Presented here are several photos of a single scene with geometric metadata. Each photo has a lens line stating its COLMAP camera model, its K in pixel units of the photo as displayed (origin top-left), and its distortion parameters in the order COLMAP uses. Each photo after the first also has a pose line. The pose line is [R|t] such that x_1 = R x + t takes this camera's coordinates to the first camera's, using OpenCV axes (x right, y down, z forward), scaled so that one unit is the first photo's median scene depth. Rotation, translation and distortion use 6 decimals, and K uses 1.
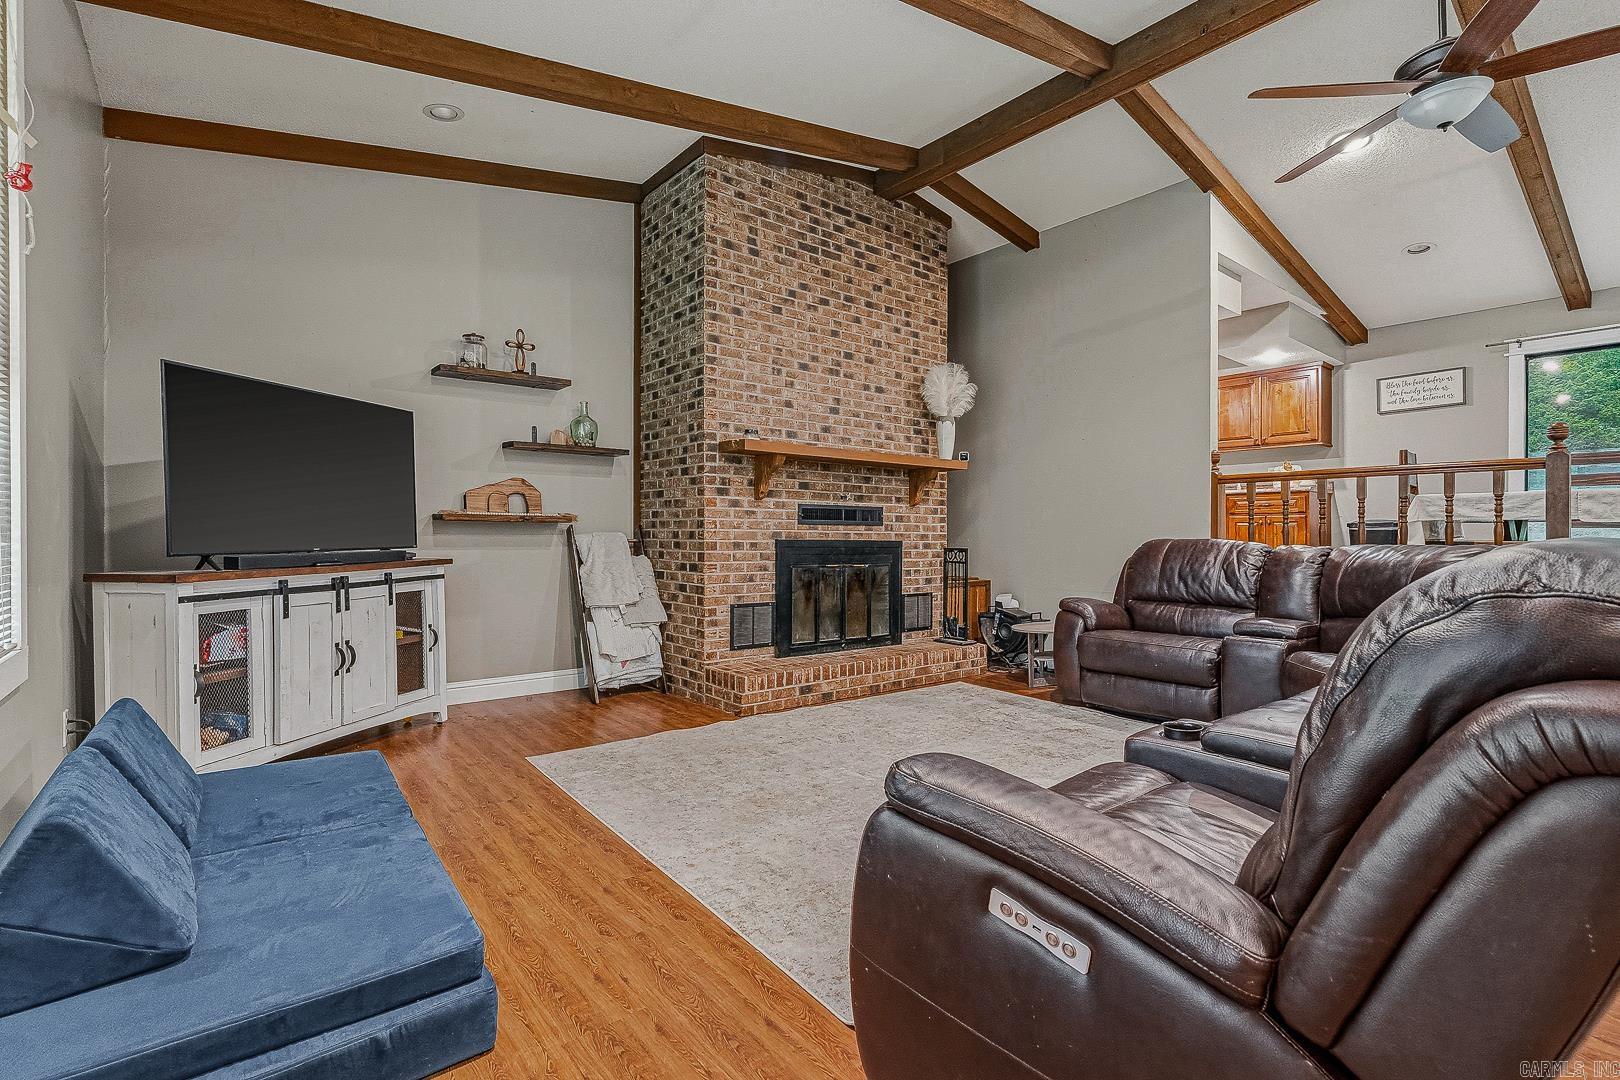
lens RADIAL K [[746.7, 0, 746.4], [0, 746.7, 504.5], [0, 0, 1]] dist [-0.001834, -0.000044]
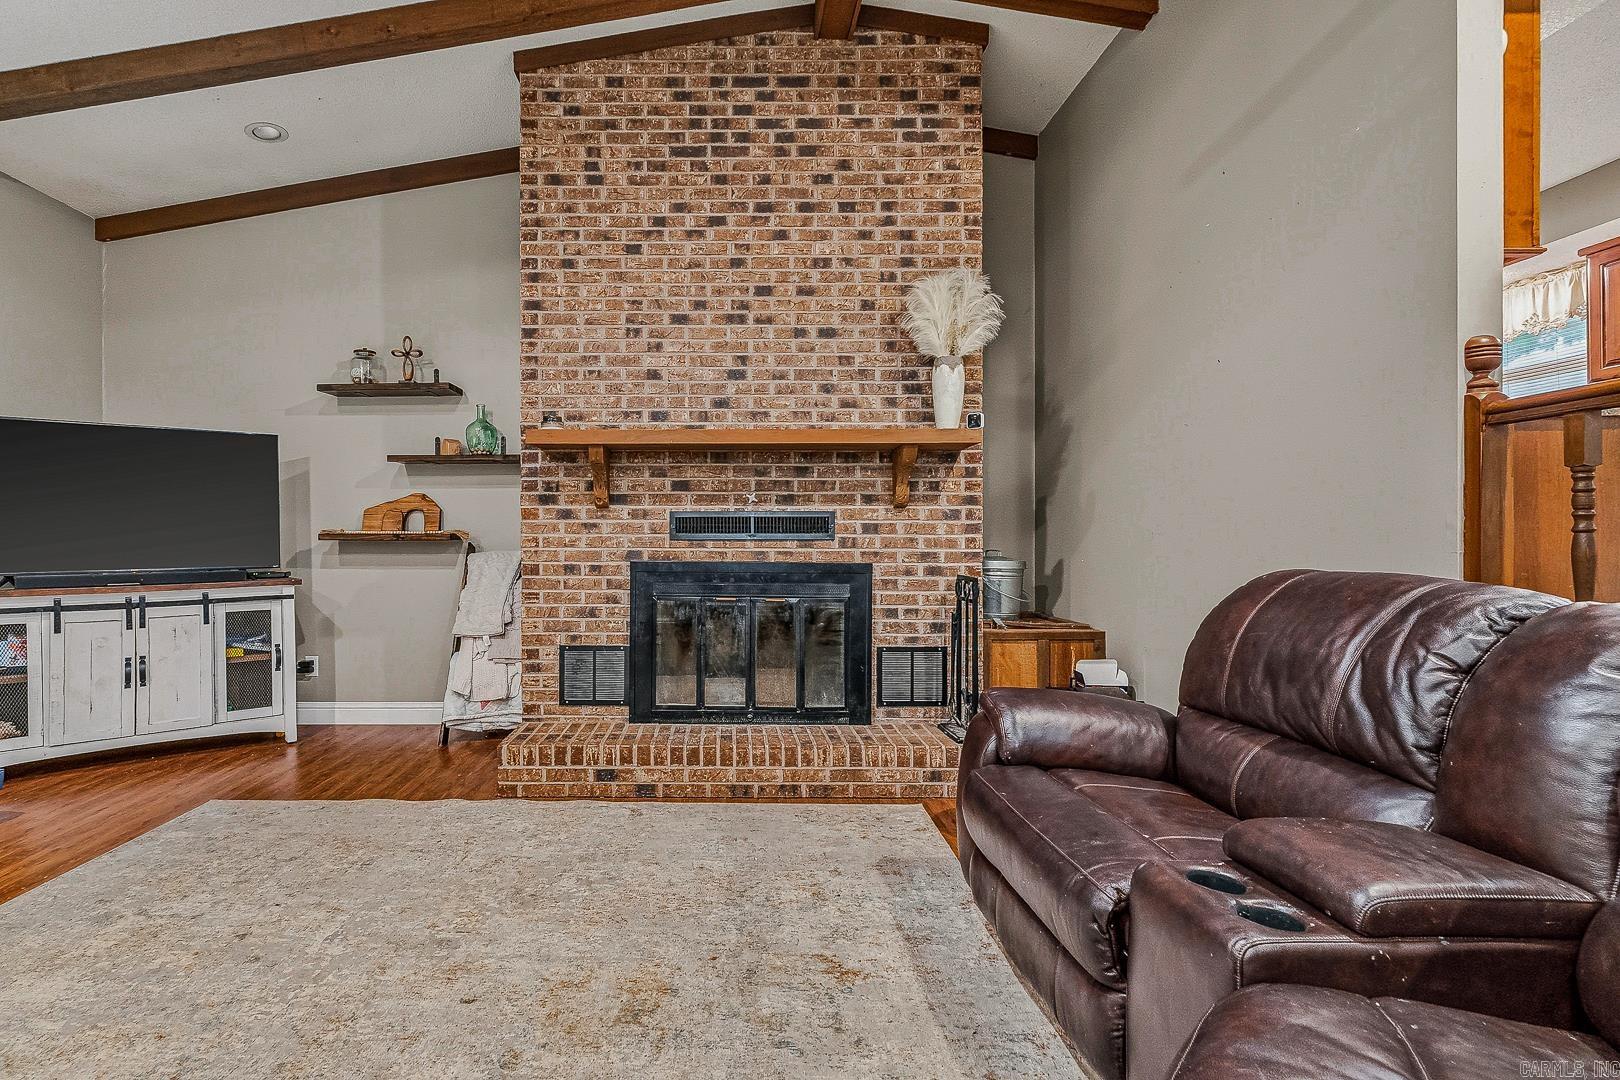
lens RADIAL K [[730.0, 0, 759.5], [0, 730.0, 519.3], [0, 0, 1]] dist [-0.002877, 0.000209]
pose [[0.798347, -0.023314, -0.601746, 0.578199], [0.030583, 0.999531, 0.001850, 0.008170], [0.601420, -0.019880, 0.798686, 0.505159]]
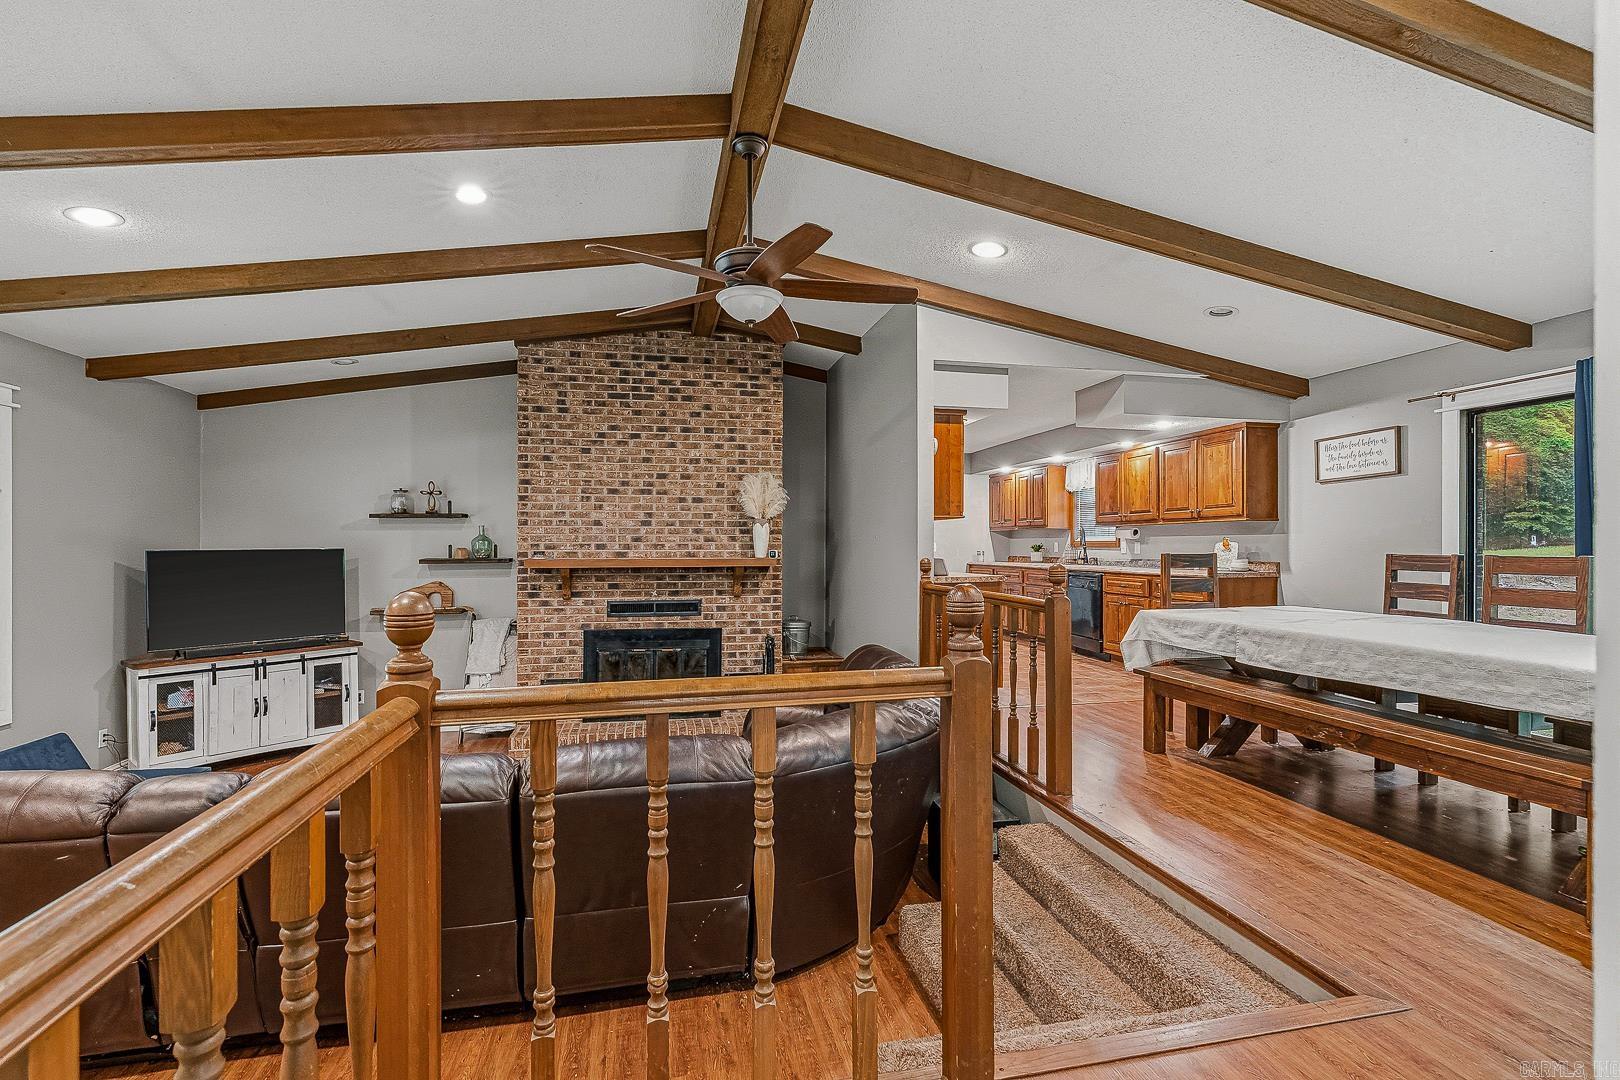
lens RADIAL K [[734.2, 0, 819.9], [0, 734.2, 500.3], [0, 0, 1]] dist [-0.000492, 0.000191]
pose [[0.892703, -0.033712, -0.449382, 0.987874], [0.030551, 0.999431, -0.014286, -0.147309], [0.449608, -0.000976, 0.893225, 0.050143]]
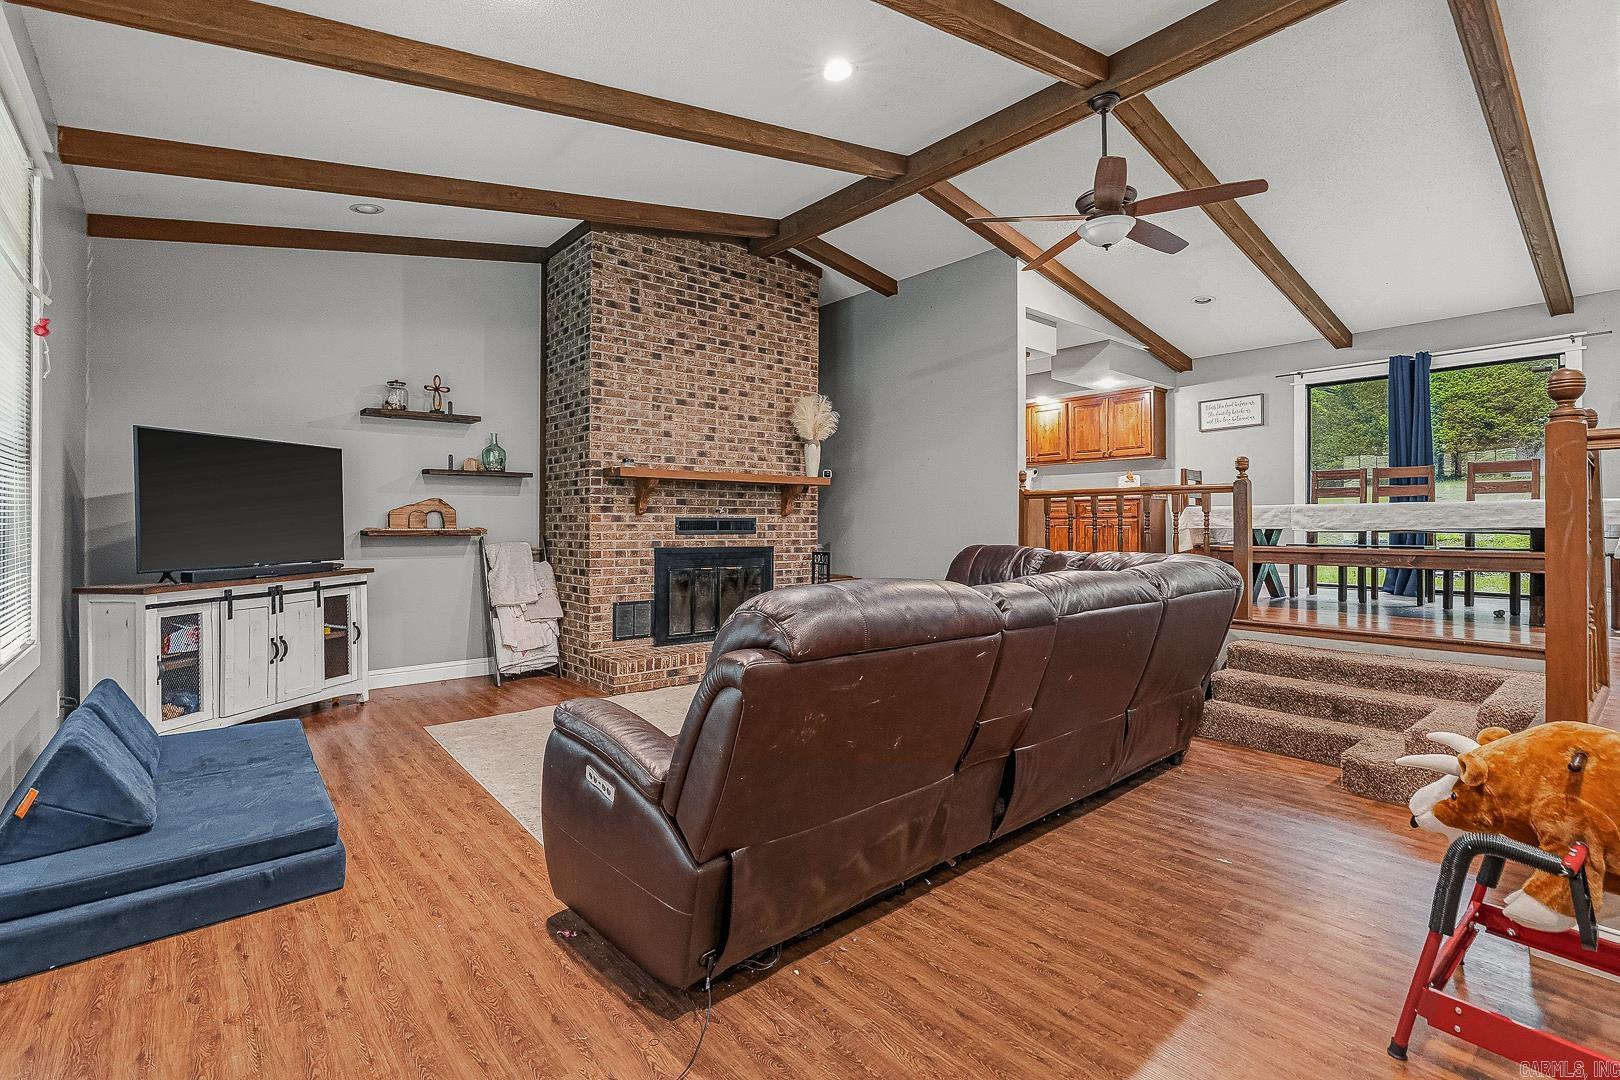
lens RADIAL K [[765.6, 0, 762.0], [0, 765.6, 478.3], [0, 0, 1]] dist [-0.000675, 0.000288]
pose [[0.999583, -0.003957, 0.028594, 0.177547], [0.004438, 0.999850, -0.016761, -0.043502], [-0.028523, 0.016881, 0.999451, -0.236816]]
